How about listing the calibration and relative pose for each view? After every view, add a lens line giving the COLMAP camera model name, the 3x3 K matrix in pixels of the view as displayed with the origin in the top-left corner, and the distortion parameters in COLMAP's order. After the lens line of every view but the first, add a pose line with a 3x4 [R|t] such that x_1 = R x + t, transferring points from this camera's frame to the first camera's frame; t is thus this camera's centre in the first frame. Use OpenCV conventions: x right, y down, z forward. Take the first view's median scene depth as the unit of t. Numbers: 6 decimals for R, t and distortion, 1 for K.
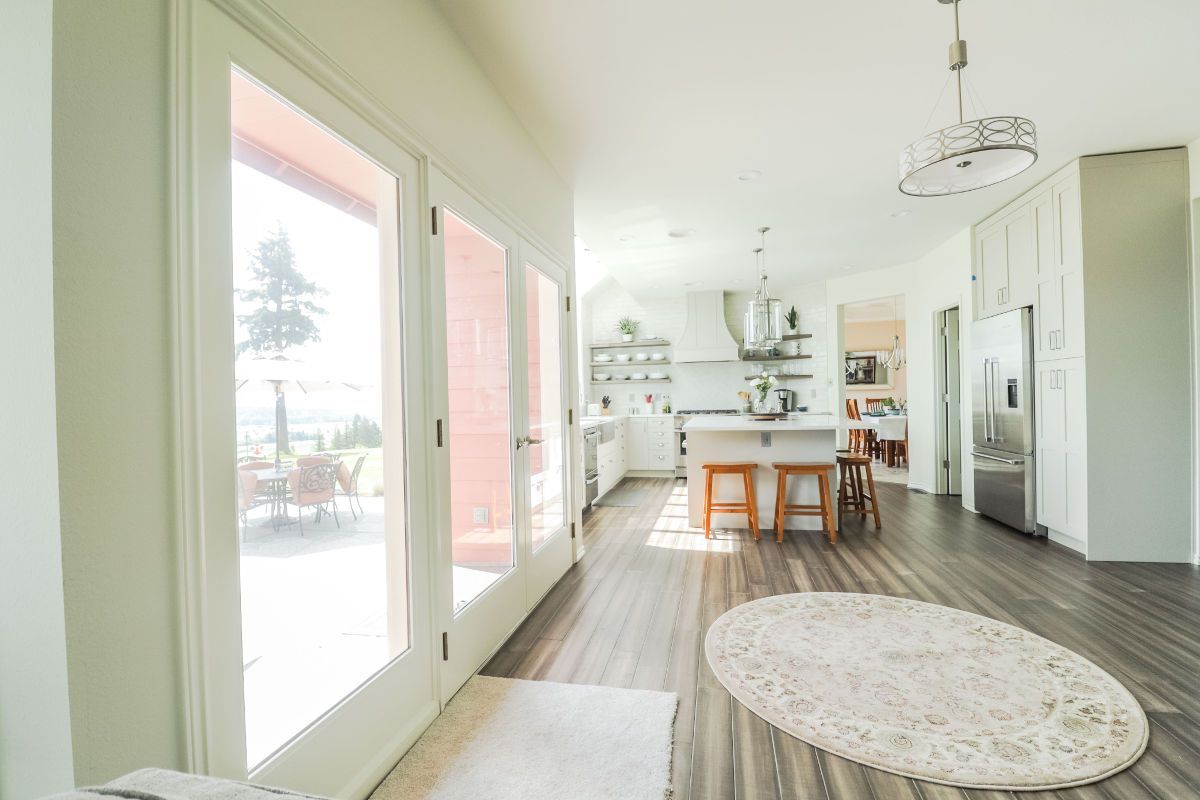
lens RADIAL K [[555.2, 0, 595.7], [0, 555.2, 407.1], [0, 0, 1]] dist [-0.000149, -0.012682]
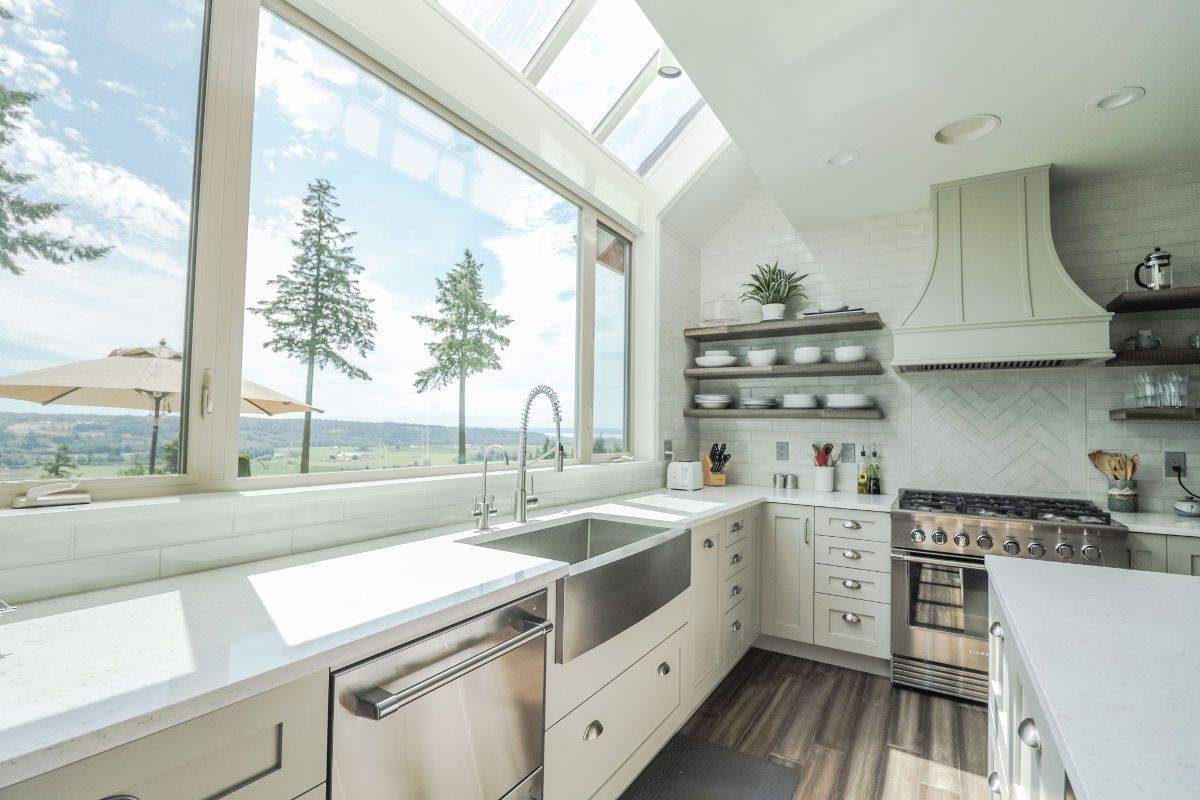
lens RADIAL K [[549.3, 0, 595.4], [0, 549.3, 405.7], [0, 0, 1]] dist [-0.000831, -0.013569]
pose [[0.944276, 0.027523, -0.328003, 0.073152], [-0.047053, 0.997551, -0.051756, -0.024812], [0.325775, 0.064306, 0.943258, 0.590566]]
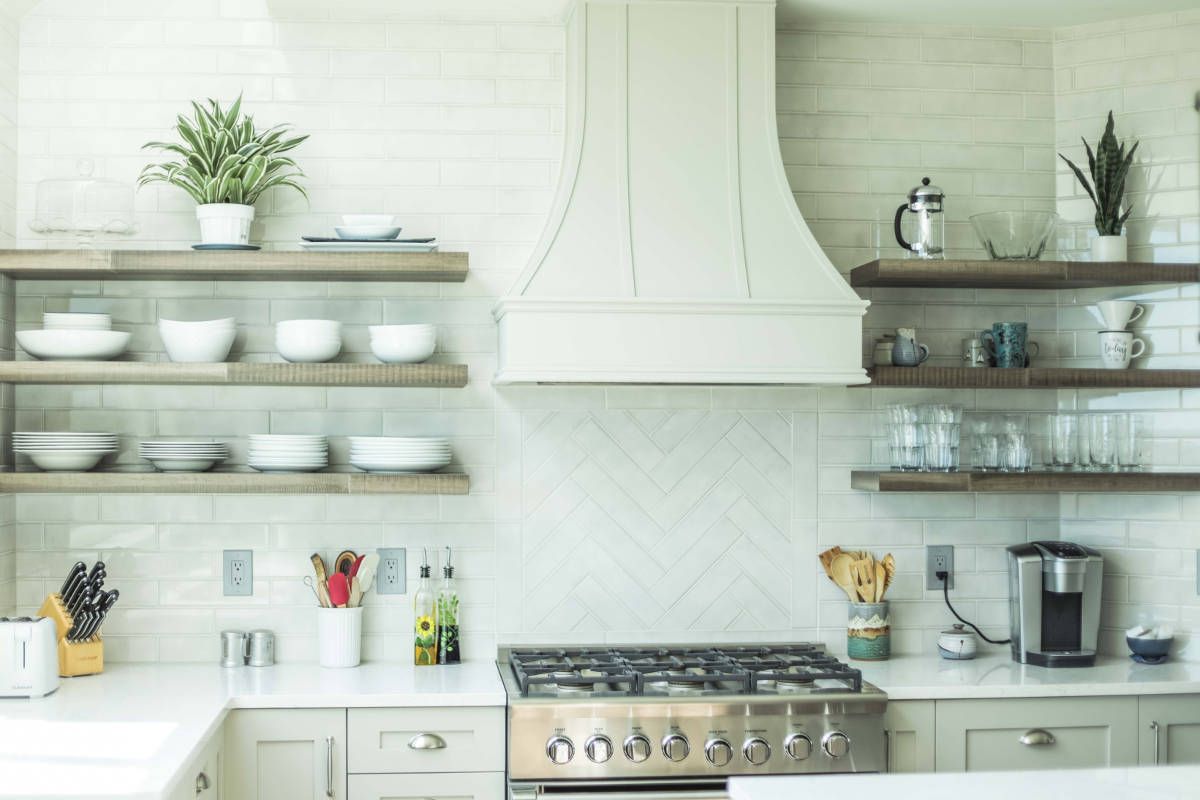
lens RADIAL K [[1752.8, 0, 603.5], [0, 1752.8, 426.8], [0, 0, 1]] dist [-0.104699, -0.049010]
pose [[0.945661, 0.027959, 0.323949, -0.004867], [-0.017629, 0.999240, -0.034779, -0.049086], [-0.324675, 0.027178, 0.945435, 0.488266]]
